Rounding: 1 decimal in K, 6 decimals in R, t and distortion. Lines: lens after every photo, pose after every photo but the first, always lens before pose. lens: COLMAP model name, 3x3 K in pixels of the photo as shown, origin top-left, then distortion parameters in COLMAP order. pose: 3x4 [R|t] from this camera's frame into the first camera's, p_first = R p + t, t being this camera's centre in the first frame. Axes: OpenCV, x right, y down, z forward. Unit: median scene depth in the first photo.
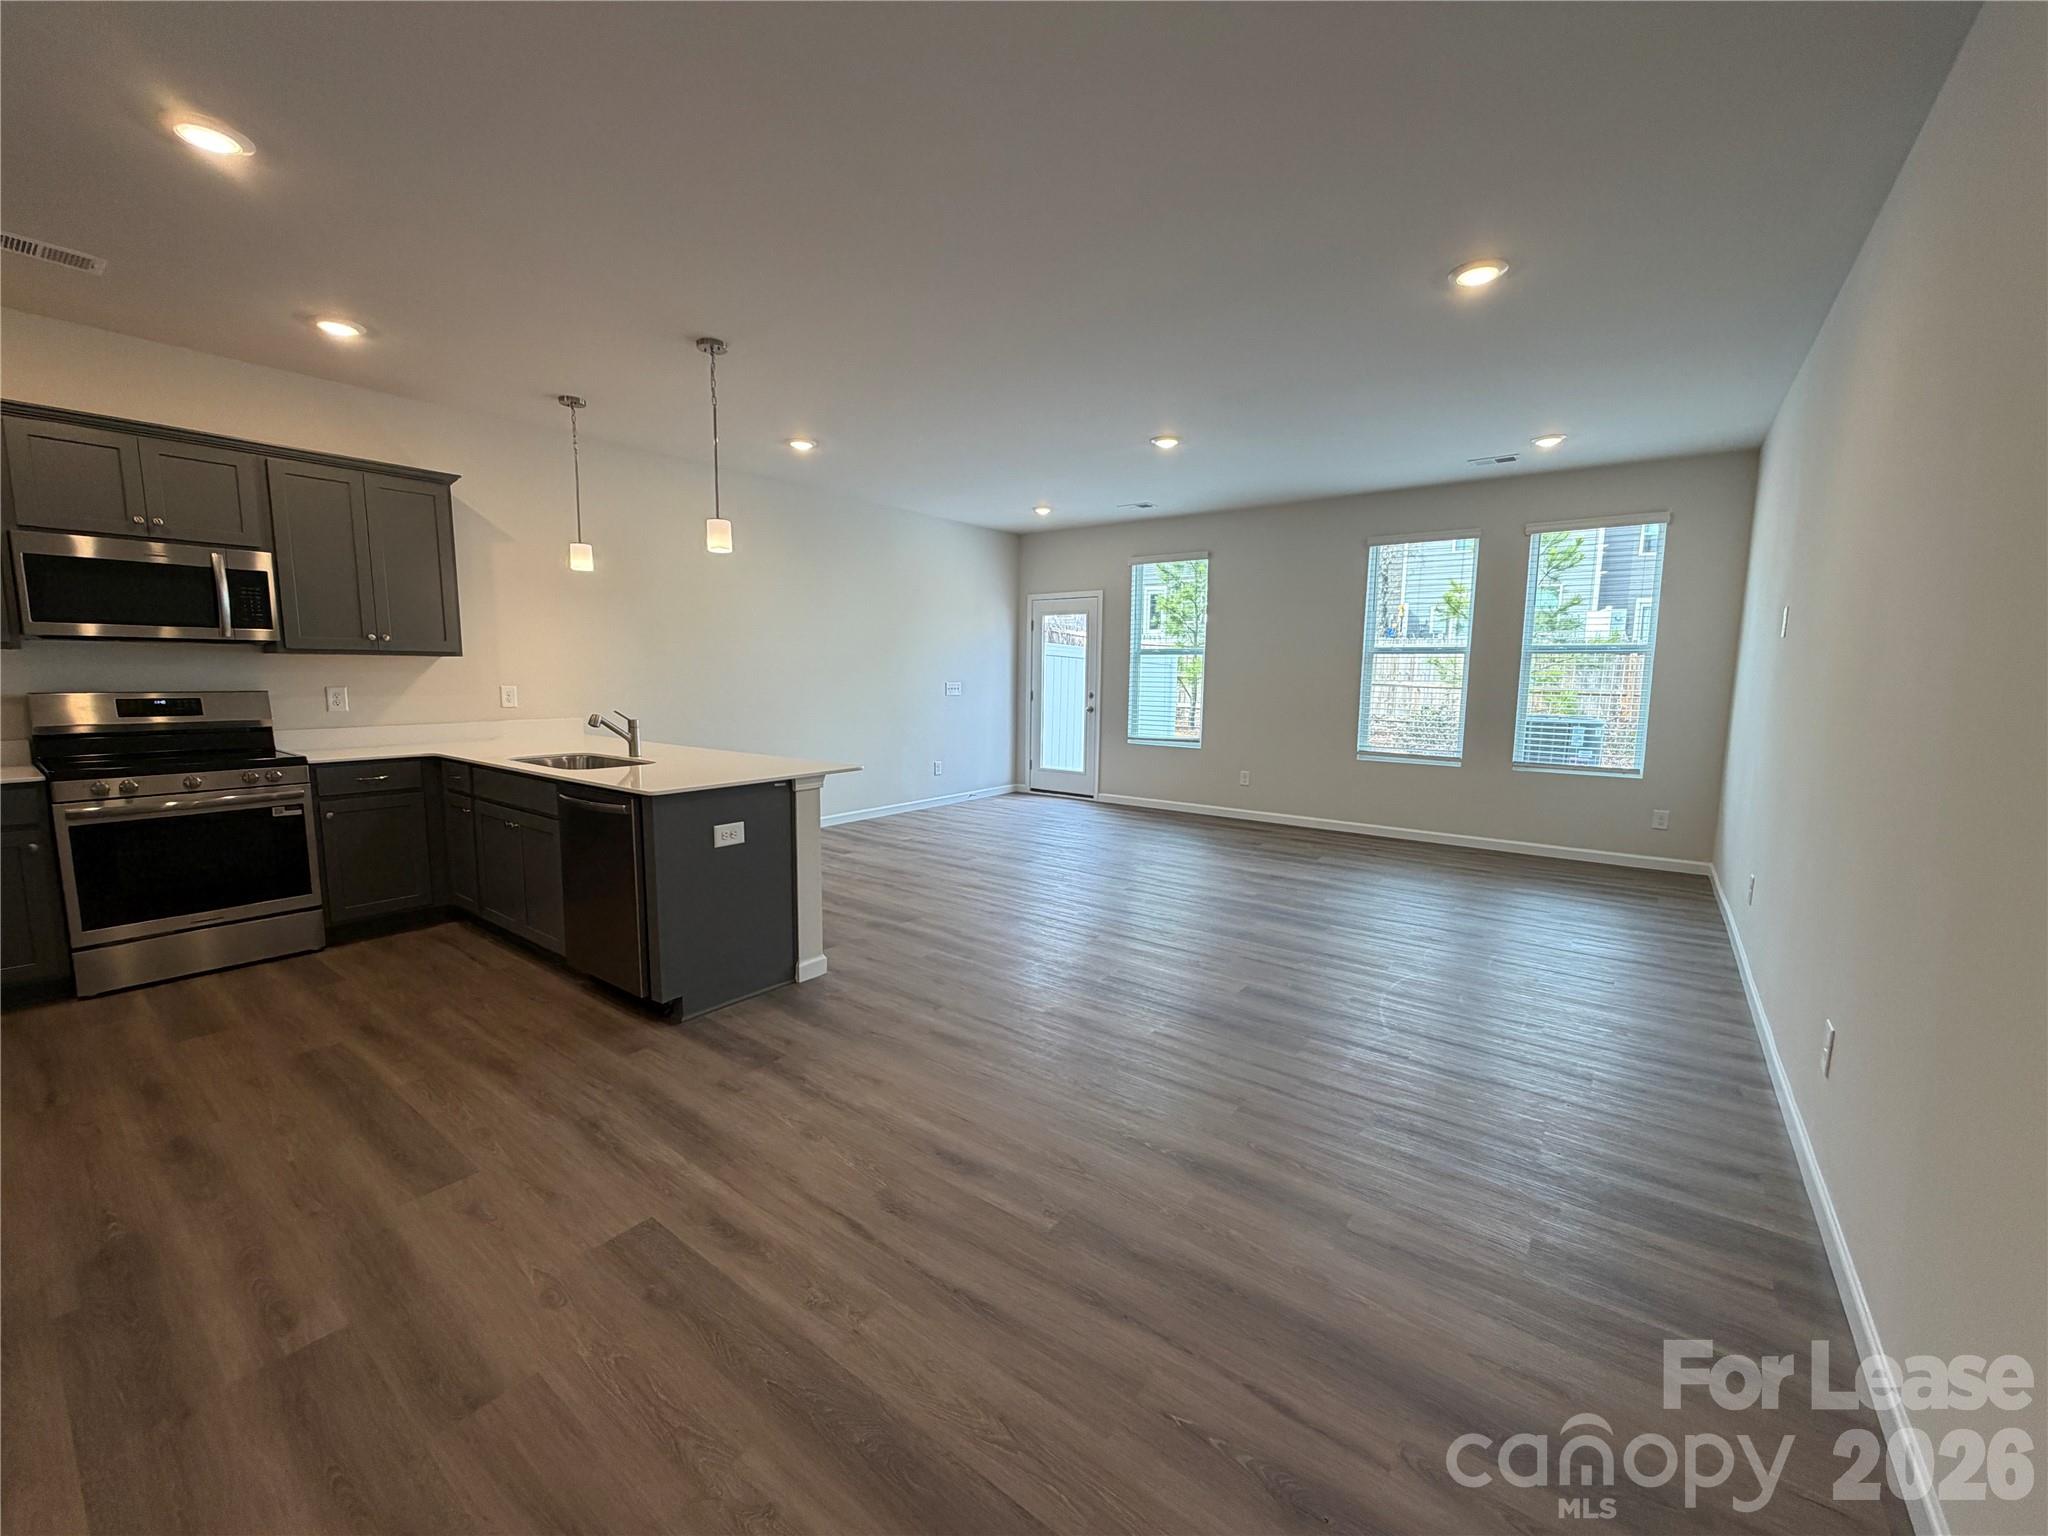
lens RADIAL K [[810.8, 0, 1020.8], [0, 810.8, 770.1], [0, 0, 1]] dist [0.001167, -0.000236]
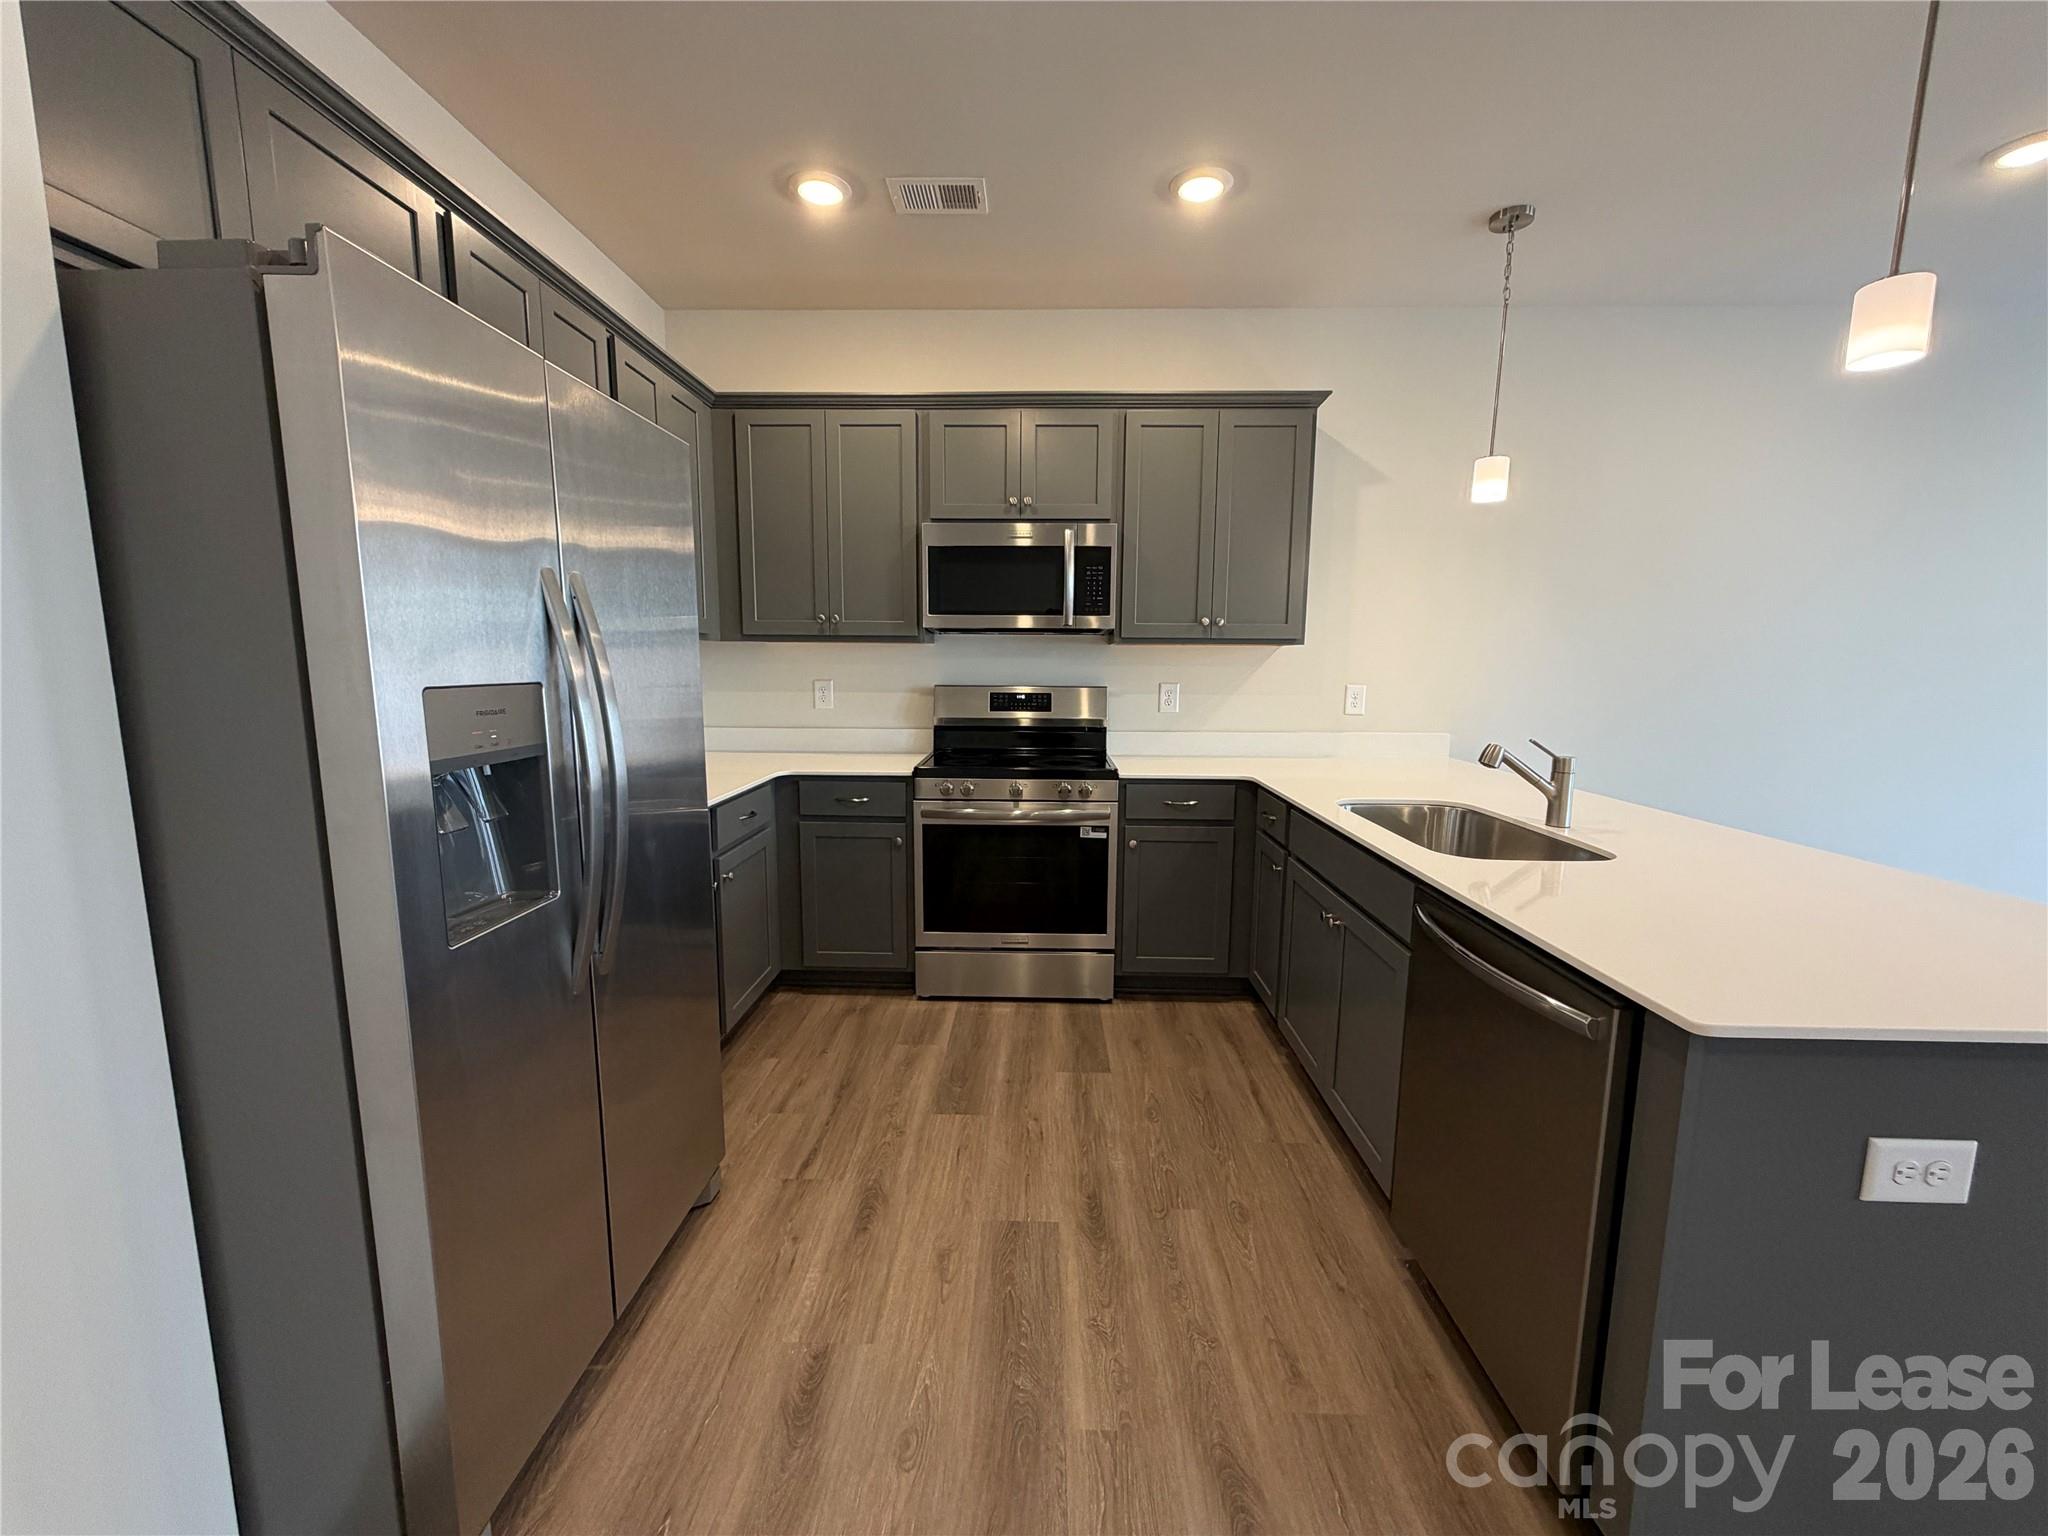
lens RADIAL K [[810.8, 0, 1020.8], [0, 810.8, 770.1], [0, 0, 1]] dist [0.001167, -0.000236]
pose [[0.578887, 0.106486, -0.808425, -0.278302], [-0.100347, 0.993203, 0.058970, -0.054093], [0.809210, 0.046986, 0.585638, 0.444060]]
